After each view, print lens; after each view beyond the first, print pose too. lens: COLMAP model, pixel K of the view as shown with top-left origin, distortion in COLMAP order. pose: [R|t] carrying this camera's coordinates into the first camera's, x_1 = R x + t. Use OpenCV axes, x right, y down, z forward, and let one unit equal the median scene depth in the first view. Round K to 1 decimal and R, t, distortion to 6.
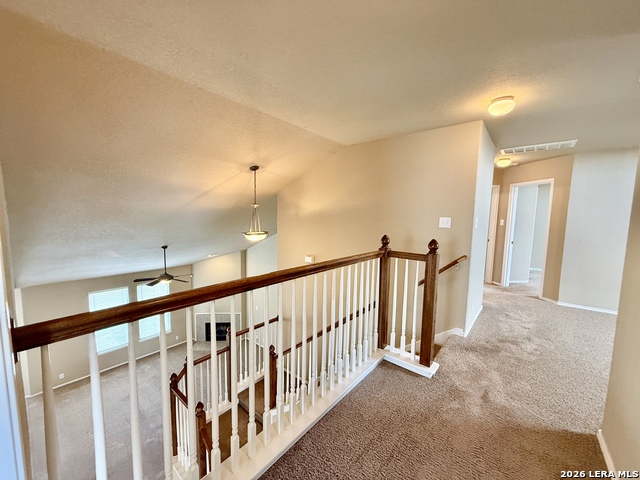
lens RADIAL K [[254.8, 0, 318.3], [0, 254.8, 239.6], [0, 0, 1]] dist [-0.002199, 0.001121]
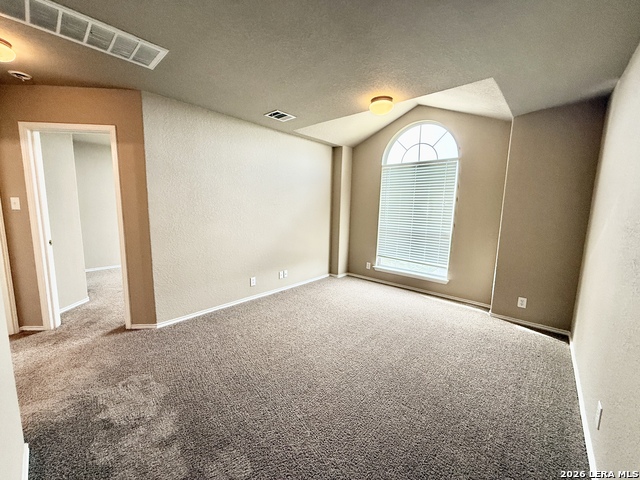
lens RADIAL K [[254.8, 0, 317.2], [0, 254.8, 244.7], [0, 0, 1]] dist [-0.002199, 0.001121]
pose [[0.043749, -0.154605, 0.987007, 0.347148], [0.062503, 0.986441, 0.151746, -0.029650], [-0.997085, 0.055053, 0.052819, 0.546779]]
